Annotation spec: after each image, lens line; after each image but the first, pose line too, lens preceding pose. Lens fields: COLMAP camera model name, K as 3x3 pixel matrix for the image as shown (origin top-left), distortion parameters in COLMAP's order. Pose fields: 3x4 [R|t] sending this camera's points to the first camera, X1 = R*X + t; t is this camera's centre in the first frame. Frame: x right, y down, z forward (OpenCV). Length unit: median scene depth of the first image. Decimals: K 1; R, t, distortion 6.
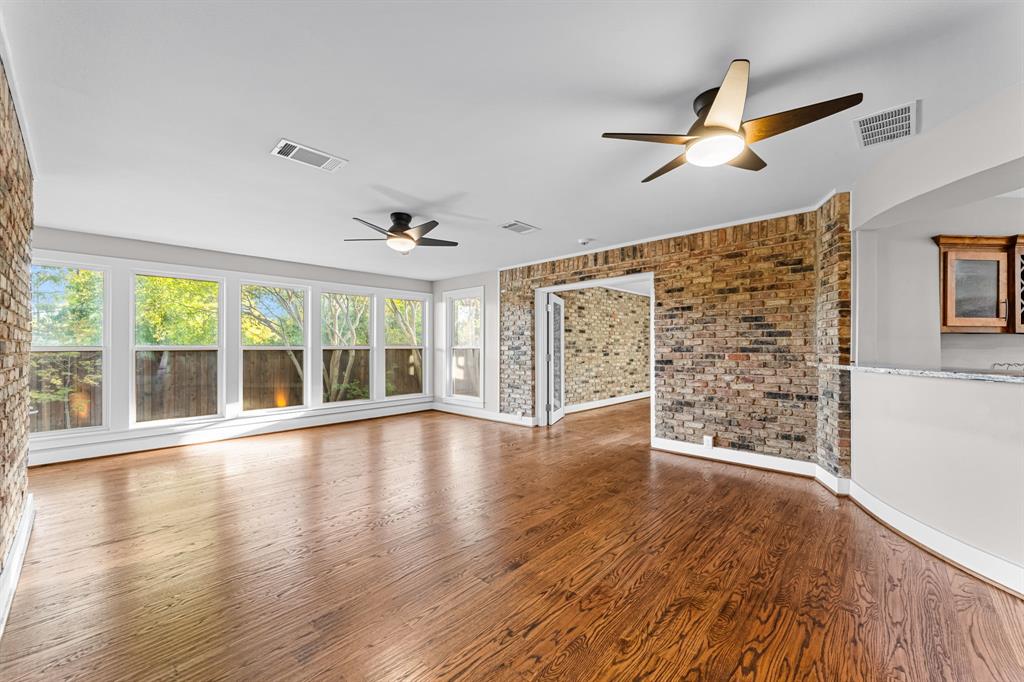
lens RADIAL K [[397.3, 0, 508.3], [0, 397.3, 342.5], [0, 0, 1]] dist [0.004663, -0.000693]
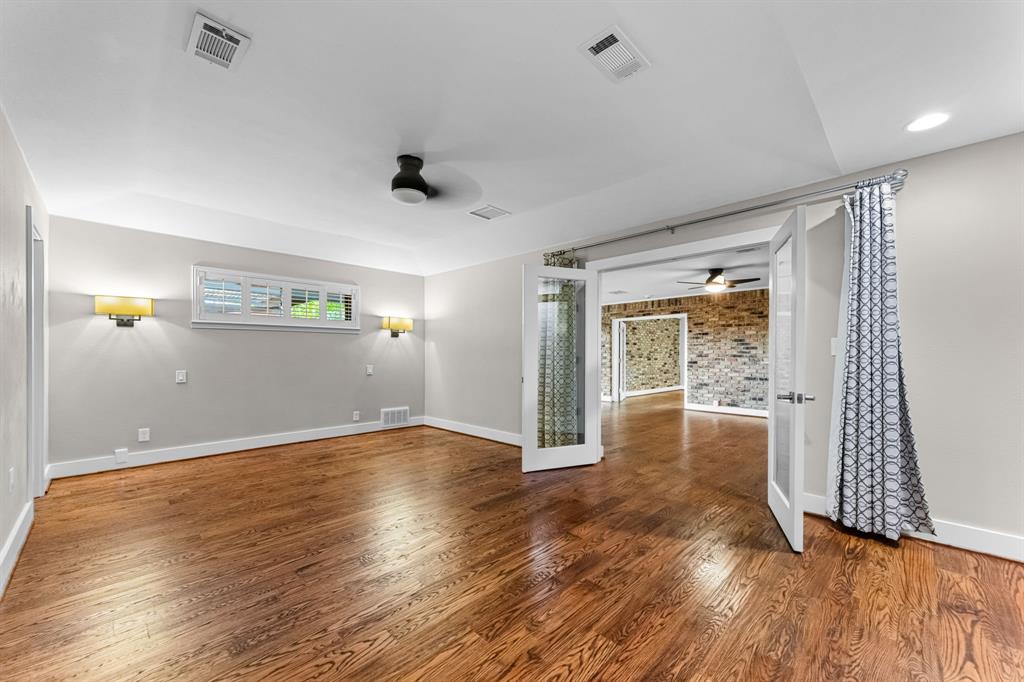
lens RADIAL K [[397.3, 0, 509.6], [0, 397.3, 354.6], [0, 0, 1]] dist [0.004663, -0.000693]
pose [[0.999457, 0.004385, -0.032669, -0.389954], [-0.003962, 0.999907, 0.013014, -0.008031], [0.032723, -0.012878, 0.999381, -0.858583]]
